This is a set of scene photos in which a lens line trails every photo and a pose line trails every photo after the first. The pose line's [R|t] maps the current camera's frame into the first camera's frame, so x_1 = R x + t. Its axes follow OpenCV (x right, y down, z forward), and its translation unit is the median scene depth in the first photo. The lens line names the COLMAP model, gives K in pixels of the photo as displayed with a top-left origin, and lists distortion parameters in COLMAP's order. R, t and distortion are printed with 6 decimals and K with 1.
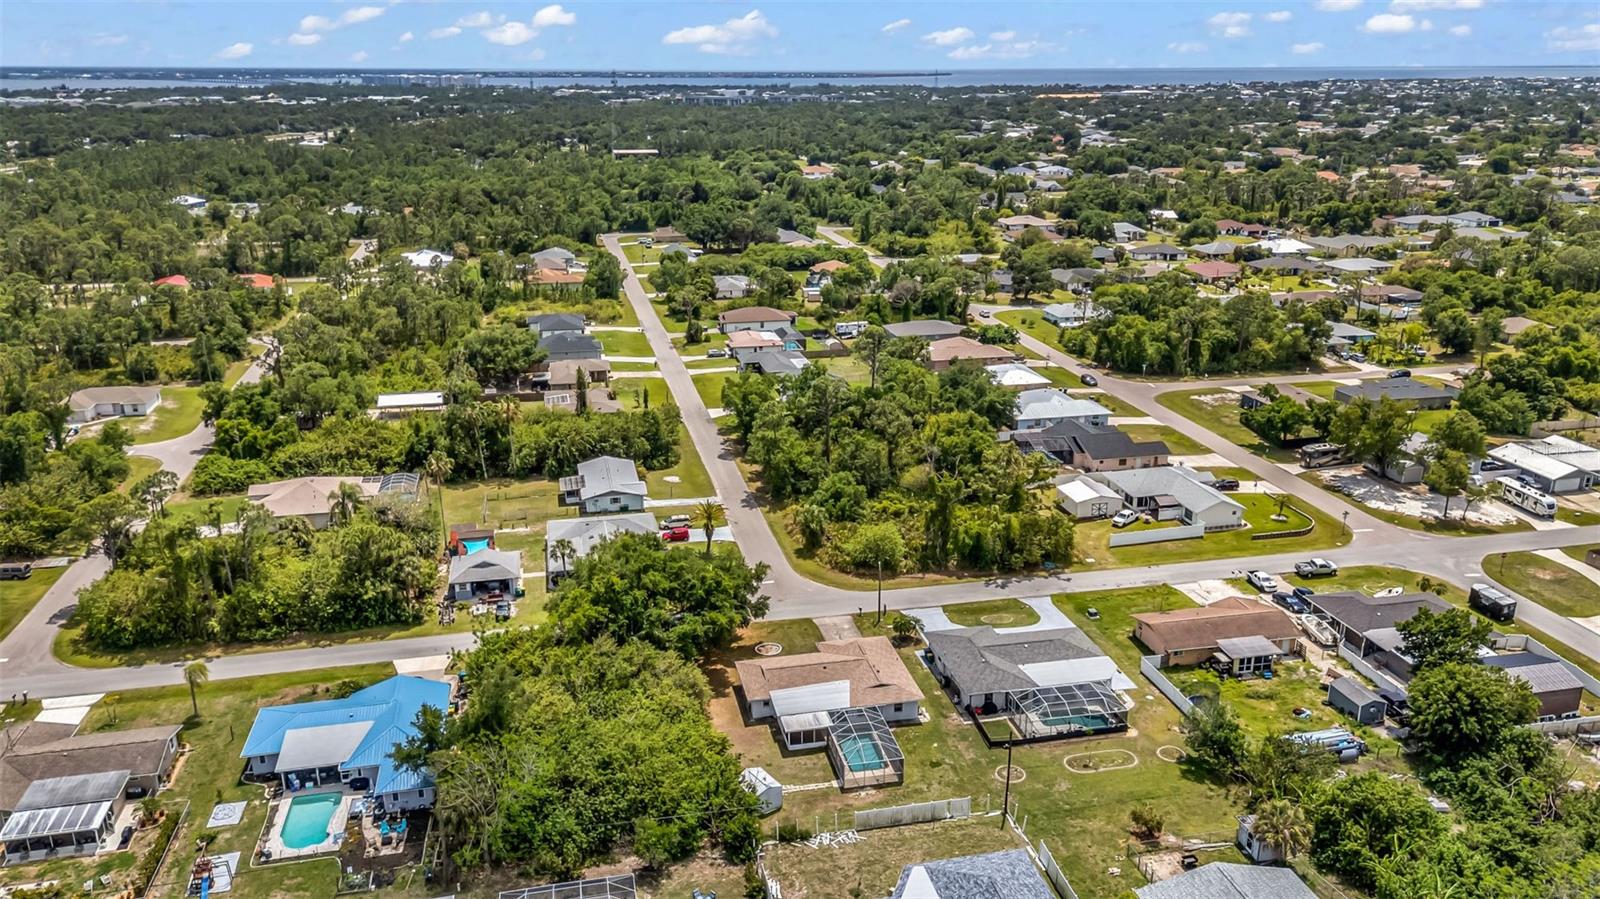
lens RADIAL K [[1168.1, 0, 797.4], [0, 1168.1, 467.3], [0, 0, 1]] dist [0.080378, -0.080766]
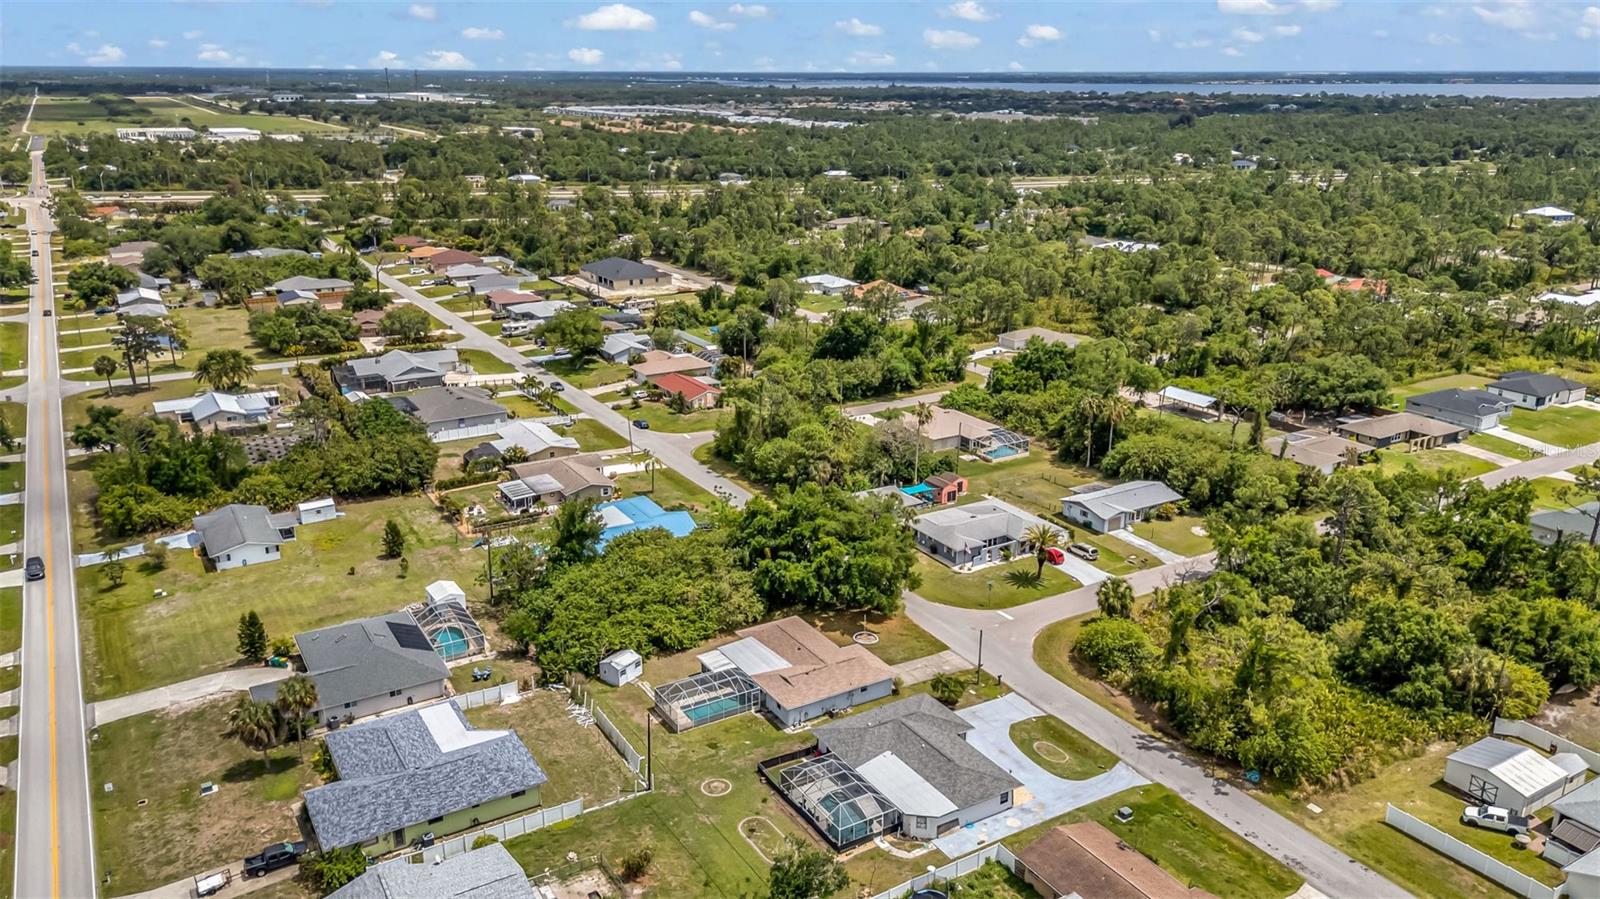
lens RADIAL K [[1168.1, 0, 797.4], [0, 1168.1, 467.3], [0, 0, 1]] dist [0.080378, -0.080766]
pose [[0.320891, 0.306320, -0.896212, 0.592146], [-0.309526, 0.928213, 0.206431, -0.126817], [0.895110, 0.211159, 0.392670, 0.360342]]
